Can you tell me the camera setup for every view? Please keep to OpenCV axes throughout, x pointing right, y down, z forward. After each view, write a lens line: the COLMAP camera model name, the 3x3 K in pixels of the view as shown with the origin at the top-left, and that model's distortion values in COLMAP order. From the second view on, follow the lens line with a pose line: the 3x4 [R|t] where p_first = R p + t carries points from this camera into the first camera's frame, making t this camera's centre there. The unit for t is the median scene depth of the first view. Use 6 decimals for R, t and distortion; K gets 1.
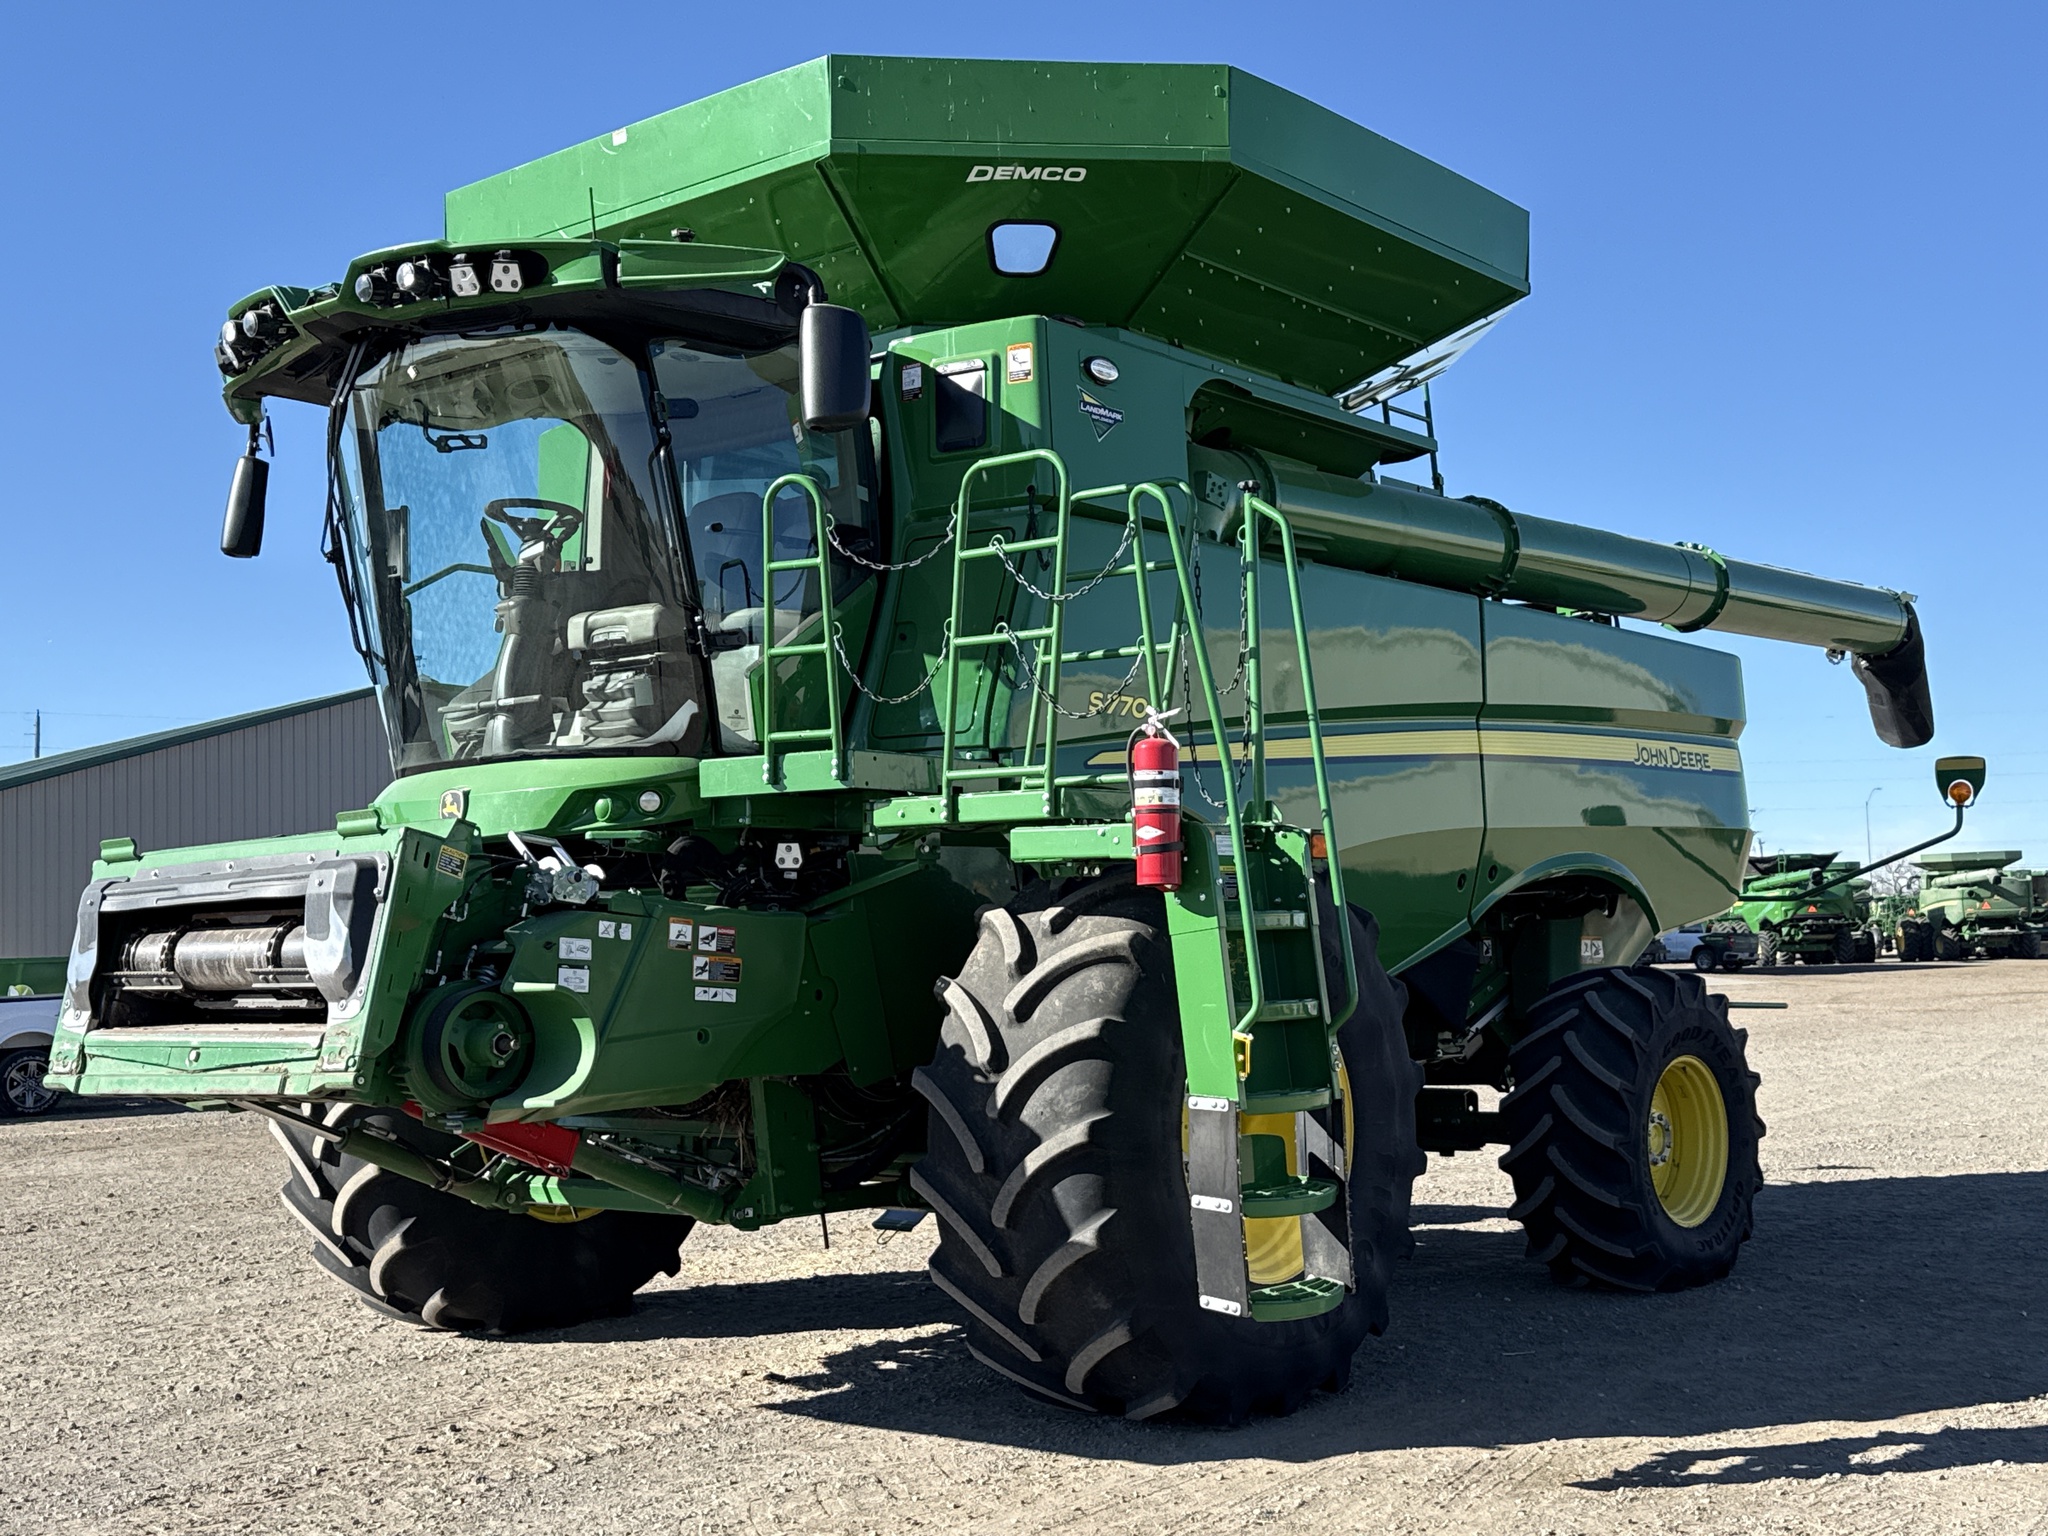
lens RADIAL K [[2360.4, 0, 1023.8], [0, 2360.4, 776.4], [0, 0, 1]] dist [0.079497, 0.000000]
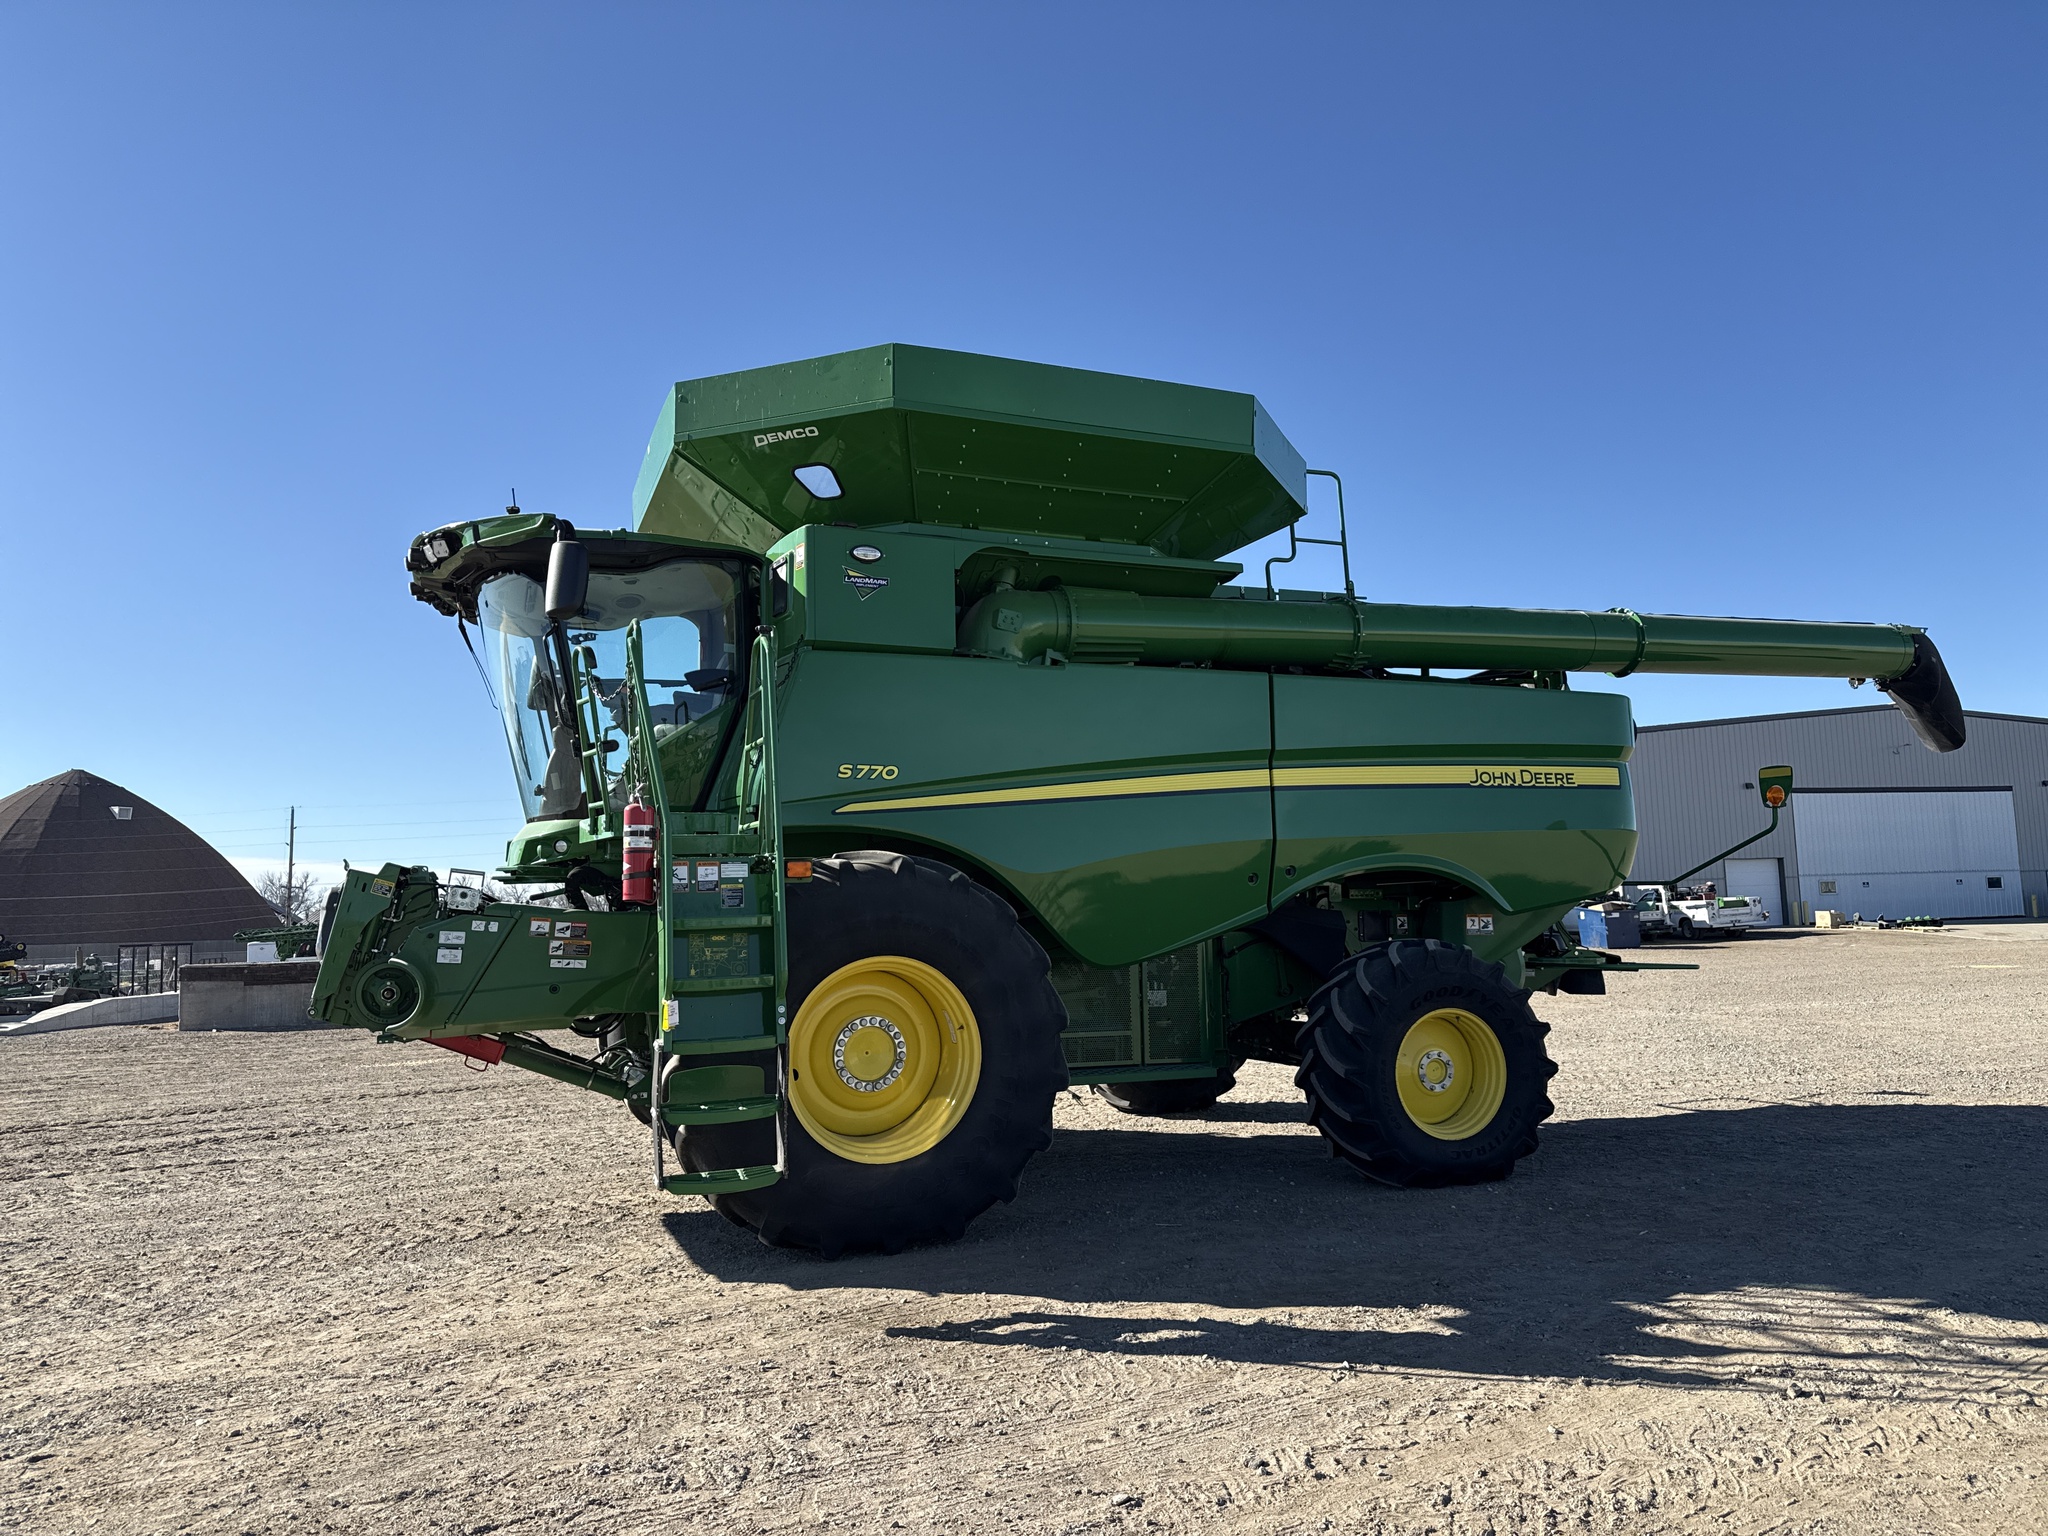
lens RADIAL K [[1421.9, 0, 1042.1], [0, 1421.9, 773.6], [0, 0, 1]] dist [0.051005, -0.017833]
pose [[0.882086, -0.046959, -0.468741, 0.580827], [0.039964, 0.998892, -0.024864, -0.001892], [0.469389, 0.003199, 0.882986, 0.250081]]
